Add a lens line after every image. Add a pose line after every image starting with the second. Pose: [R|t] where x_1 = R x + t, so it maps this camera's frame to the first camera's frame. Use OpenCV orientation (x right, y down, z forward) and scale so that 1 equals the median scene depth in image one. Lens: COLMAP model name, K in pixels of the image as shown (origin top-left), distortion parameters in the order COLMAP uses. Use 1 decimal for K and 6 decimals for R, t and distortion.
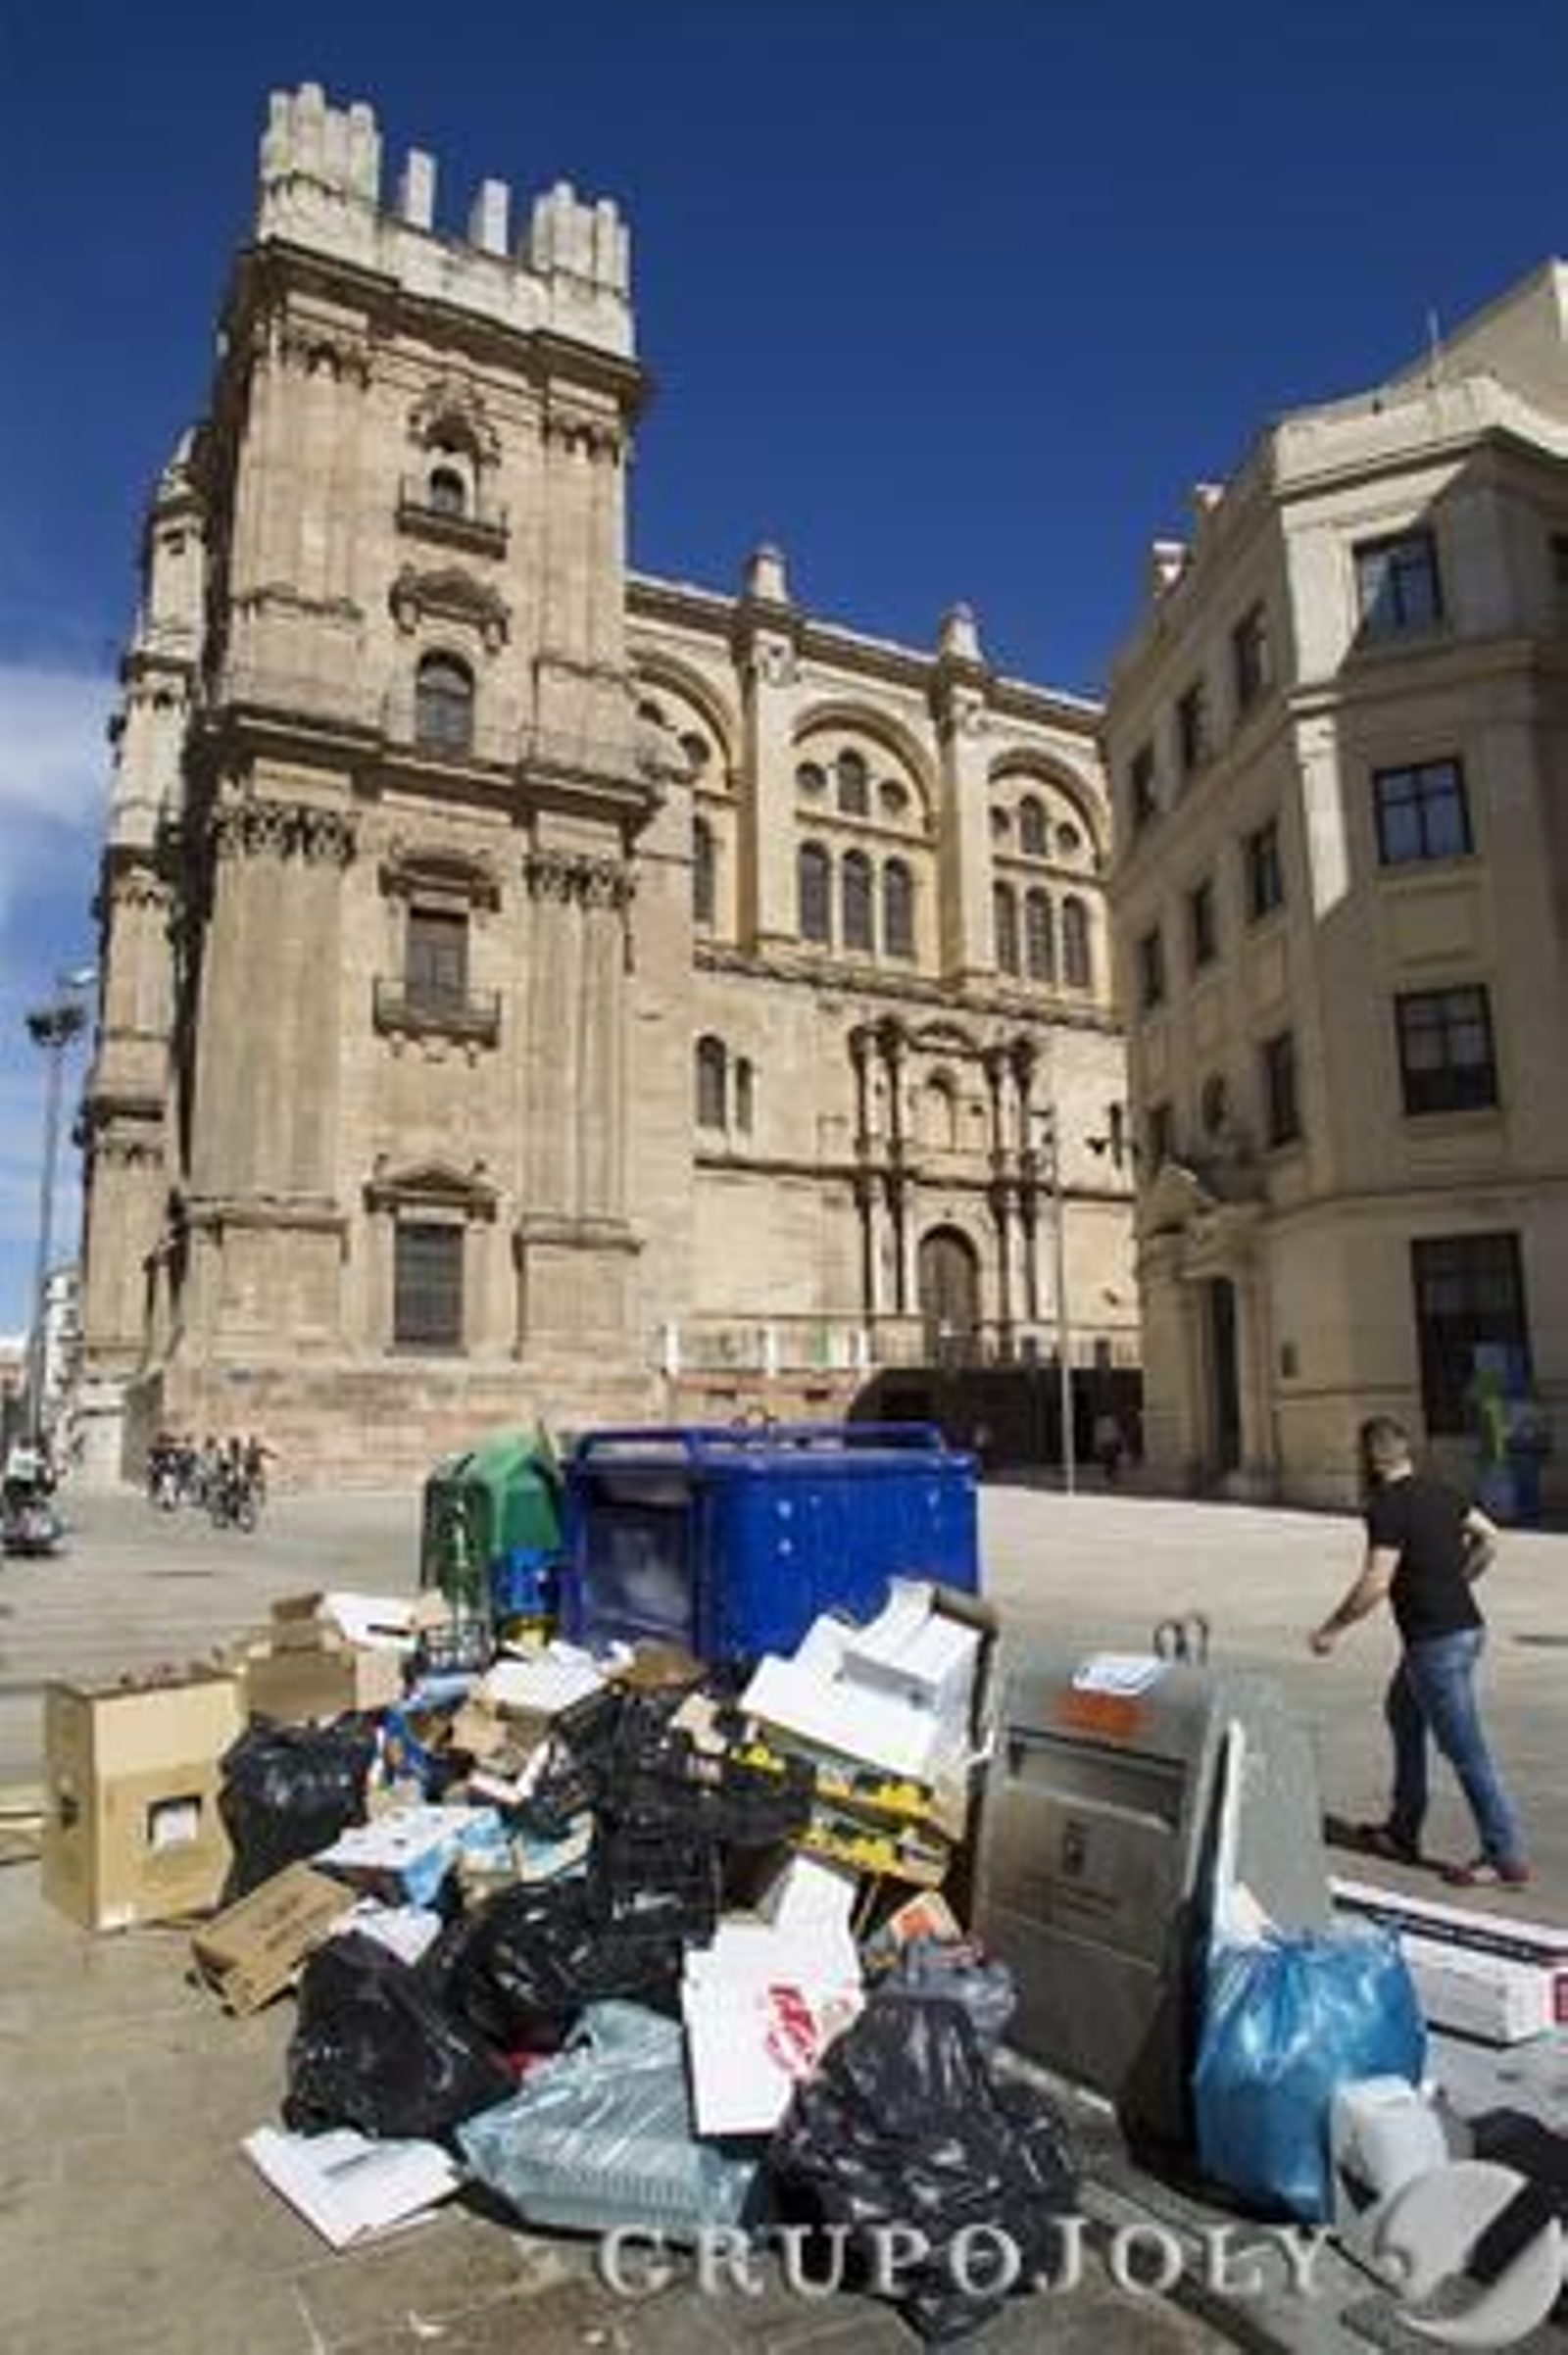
lens RADIAL K [[1607.9, 0, 803.2], [0, 1607.9, 1170.3], [0, 0, 1]] dist [-0.099392, 0.077450]
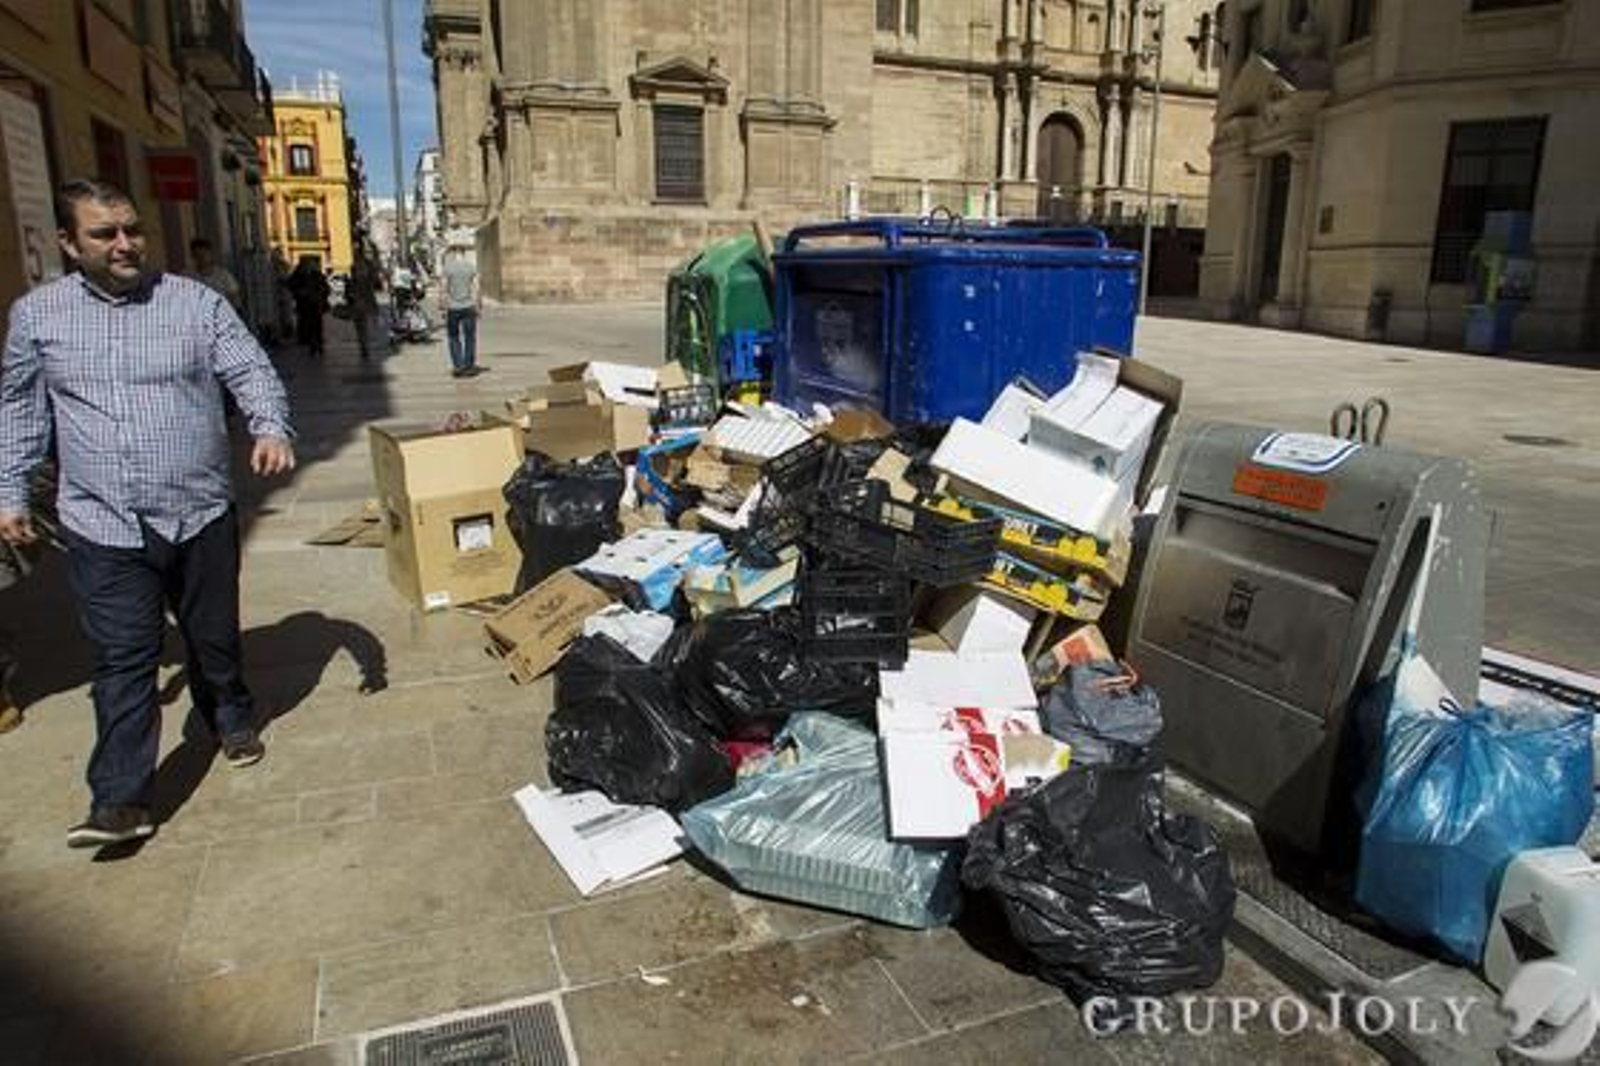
lens RADIAL K [[1092.4, 0, 804.1], [0, 1092.4, 528.3], [0, 0, 1]] dist [-0.099392, 0.077450]
pose [[0.992286, 0.048850, -0.113937, -0.033920], [-0.001233, 0.922930, 0.384965, 0.075404], [0.123962, -0.381855, 0.915871, 0.238642]]
